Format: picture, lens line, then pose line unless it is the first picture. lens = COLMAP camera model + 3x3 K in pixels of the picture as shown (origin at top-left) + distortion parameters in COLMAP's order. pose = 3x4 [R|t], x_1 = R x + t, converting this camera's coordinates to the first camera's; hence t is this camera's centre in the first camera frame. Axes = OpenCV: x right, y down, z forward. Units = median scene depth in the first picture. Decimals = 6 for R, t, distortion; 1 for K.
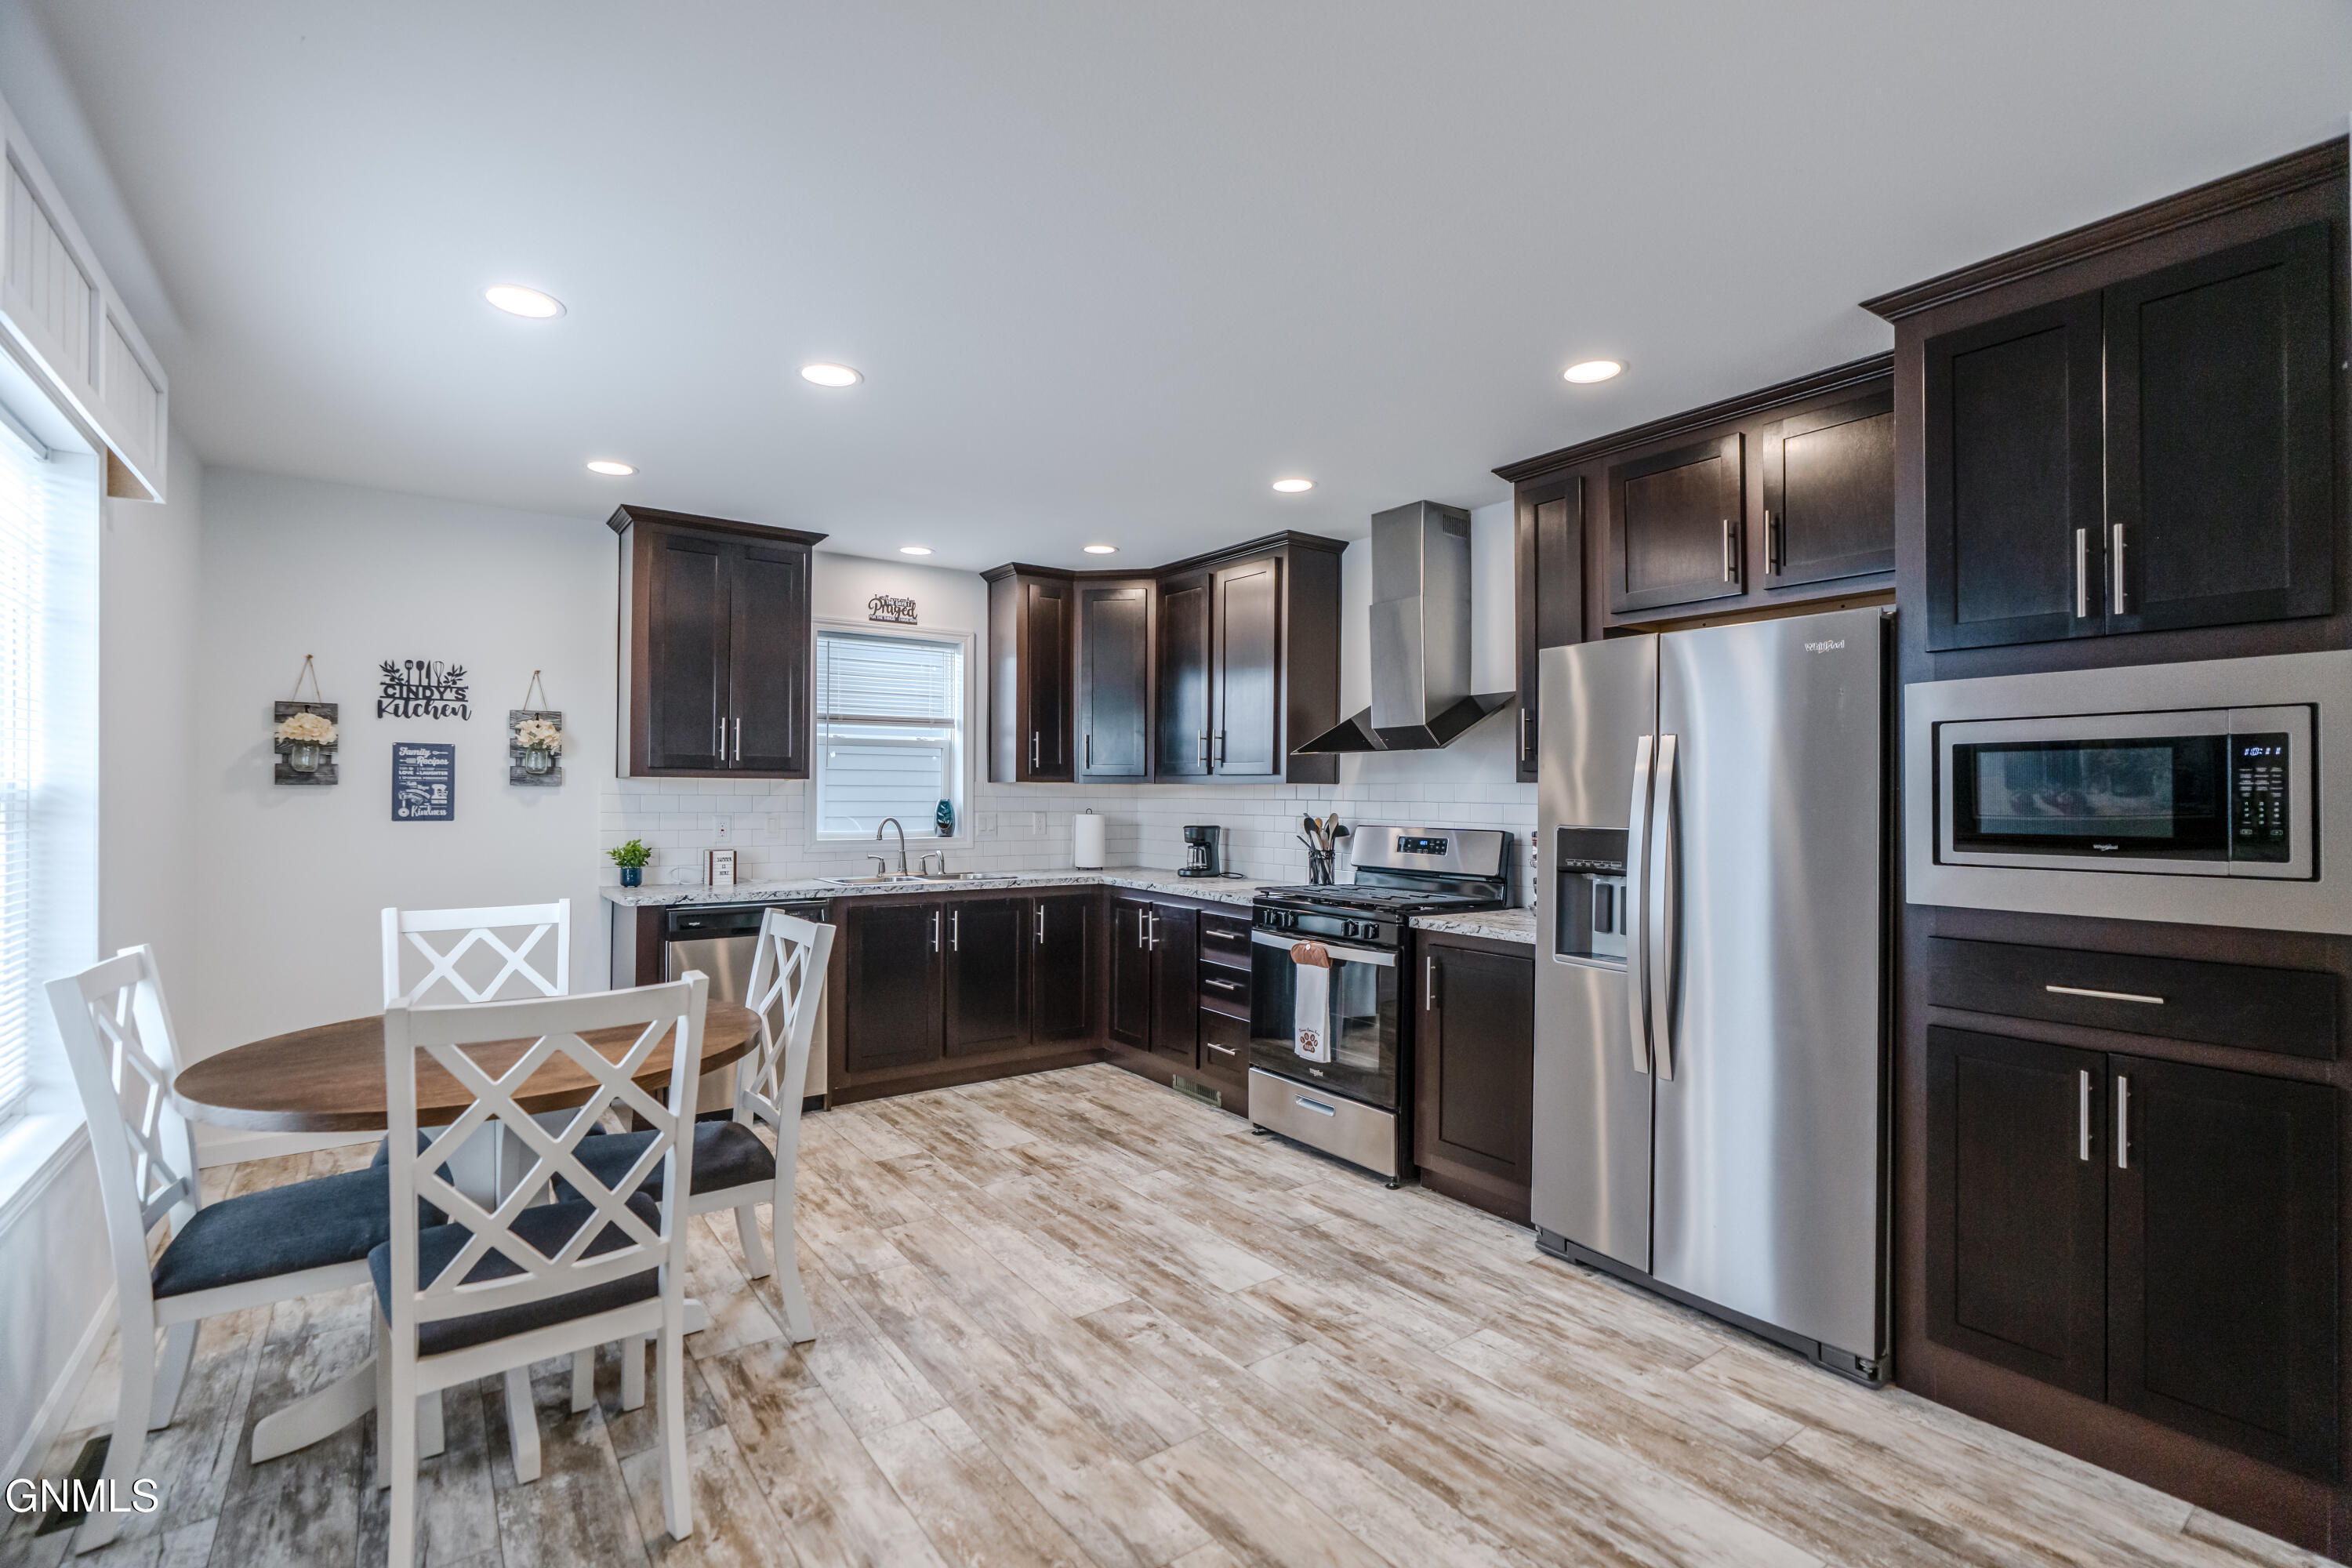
lens RADIAL K [[1066.4, 0, 1166.8], [0, 1066.4, 780.0], [0, 0, 1]] dist [-0.005021, 0.001435]
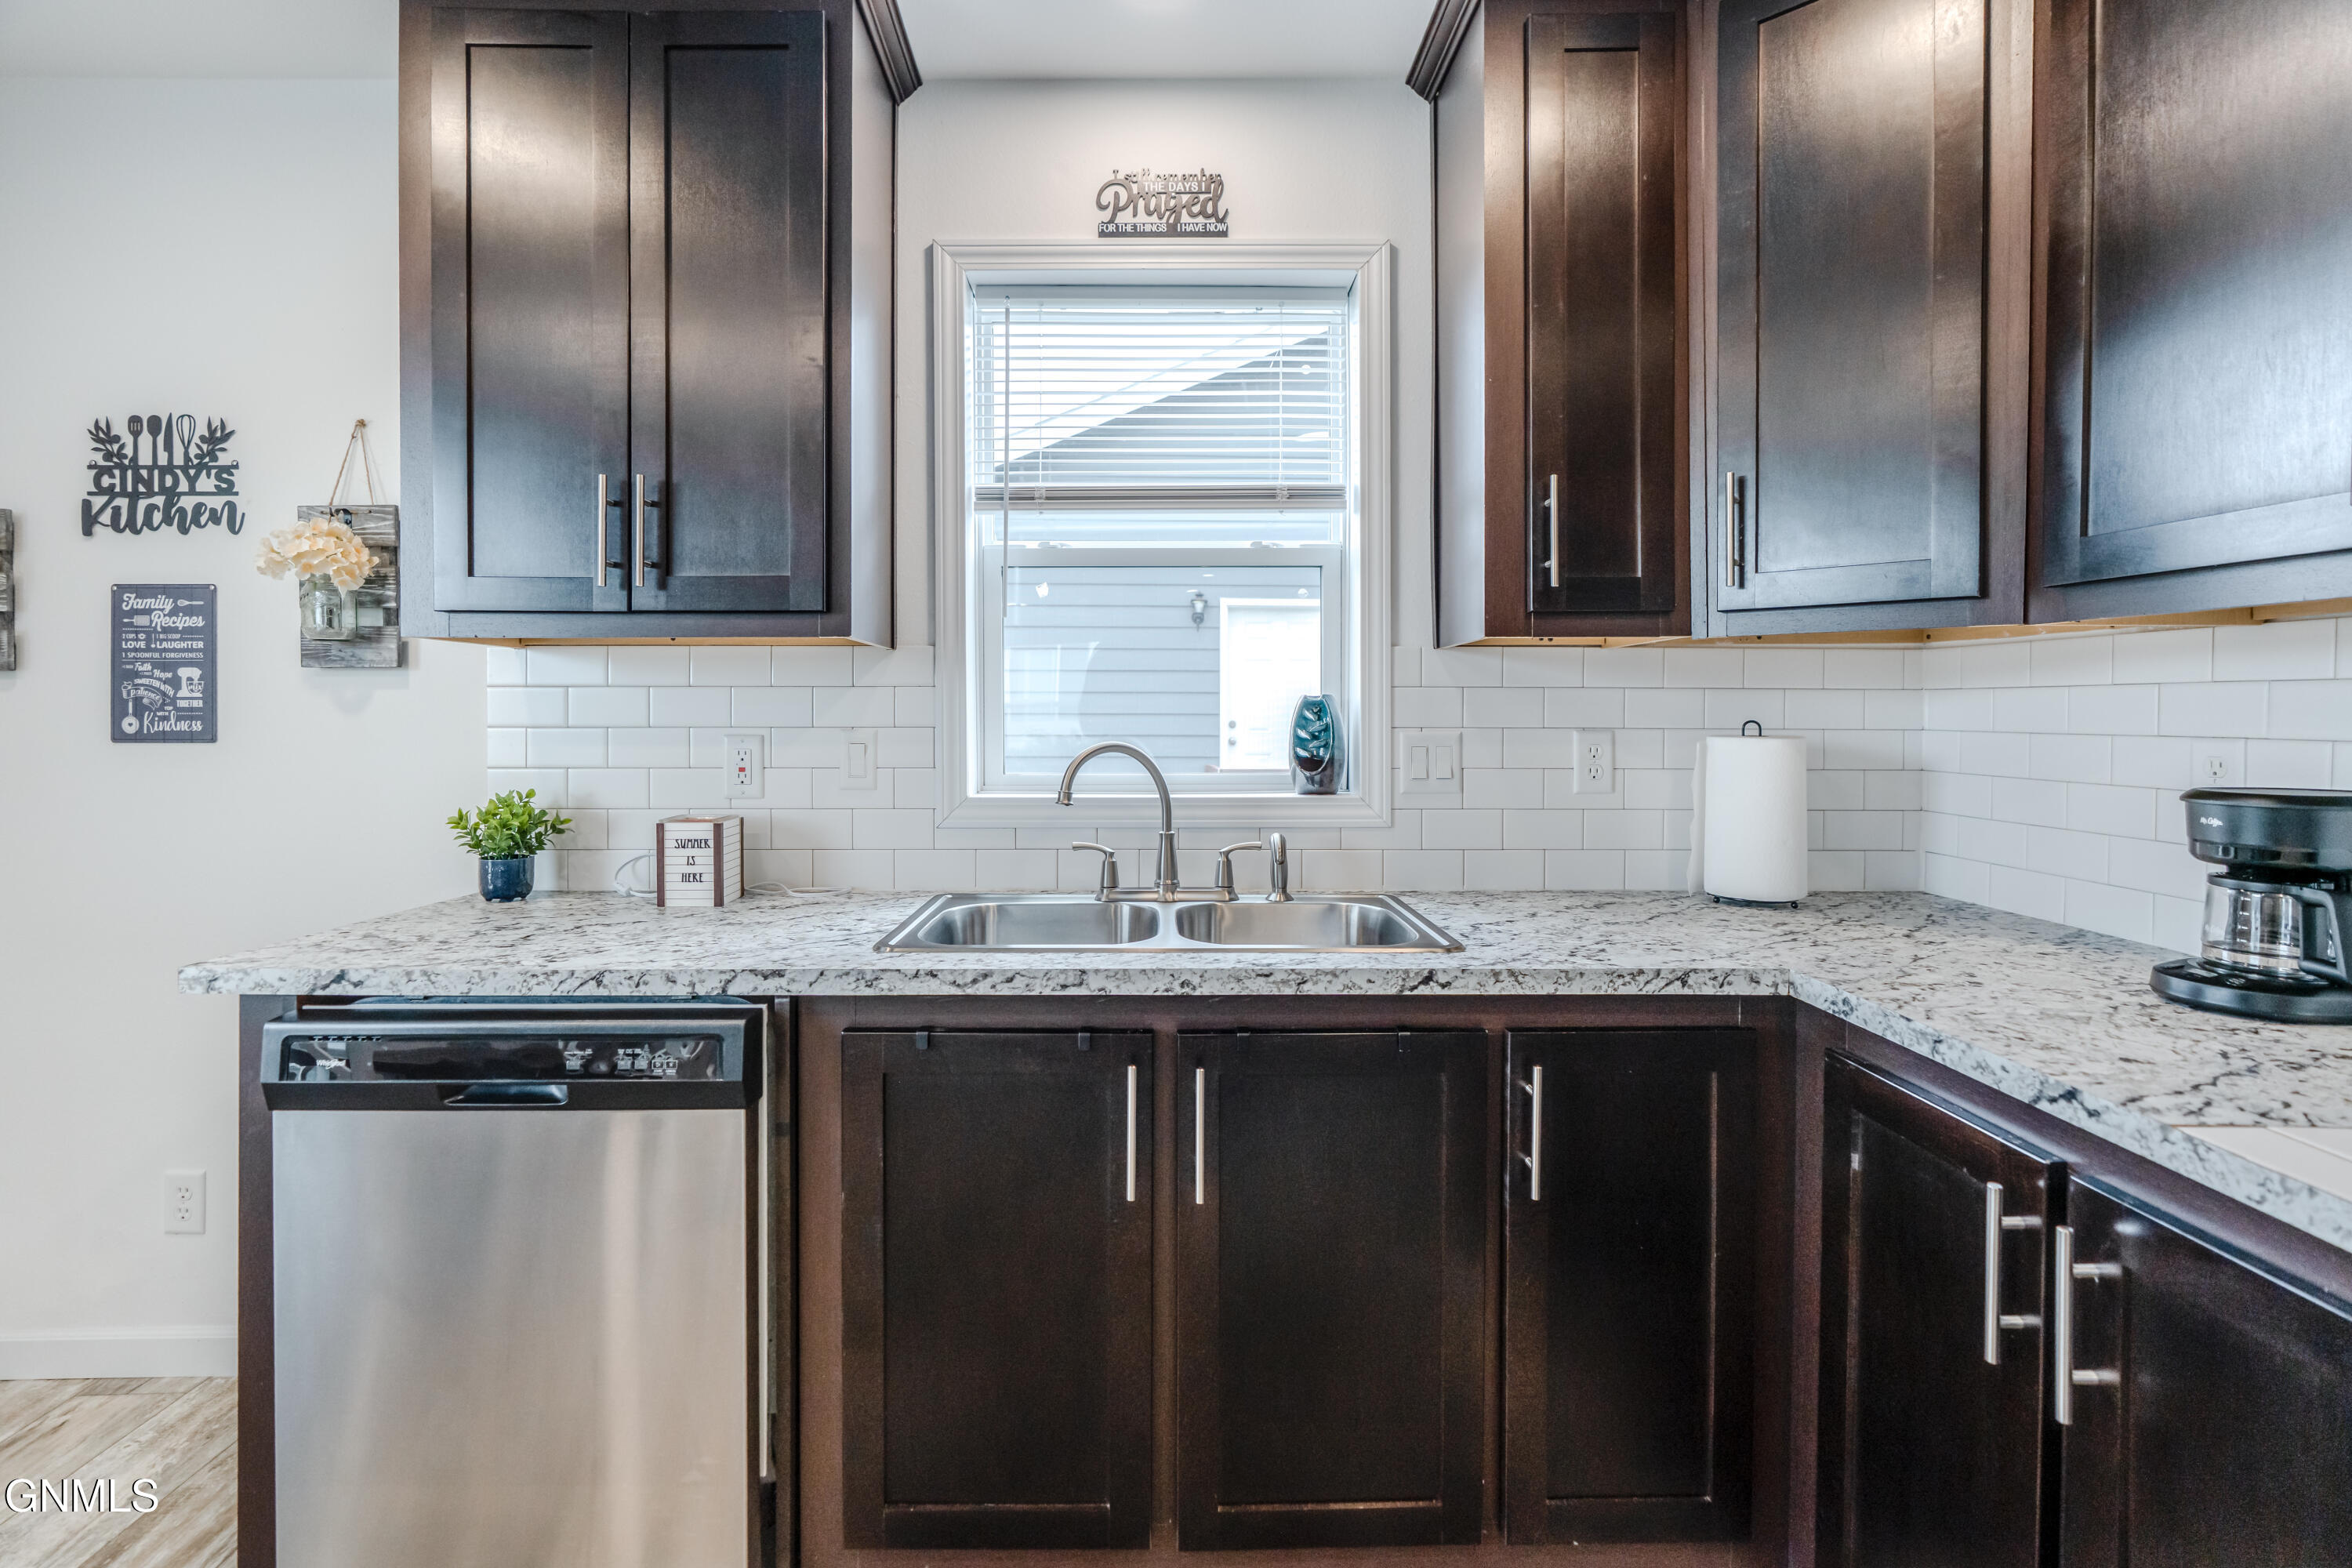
lens RADIAL K [[1066.4, 0, 1141.0], [0, 1066.4, 737.2], [0, 0, 1]] dist [-0.005021, 0.001435]
pose [[0.814632, 0.006131, -0.579946, -0.047260], [0.013958, 0.999447, 0.030173, 0.026455], [0.579810, -0.032675, 0.814096, 0.836987]]
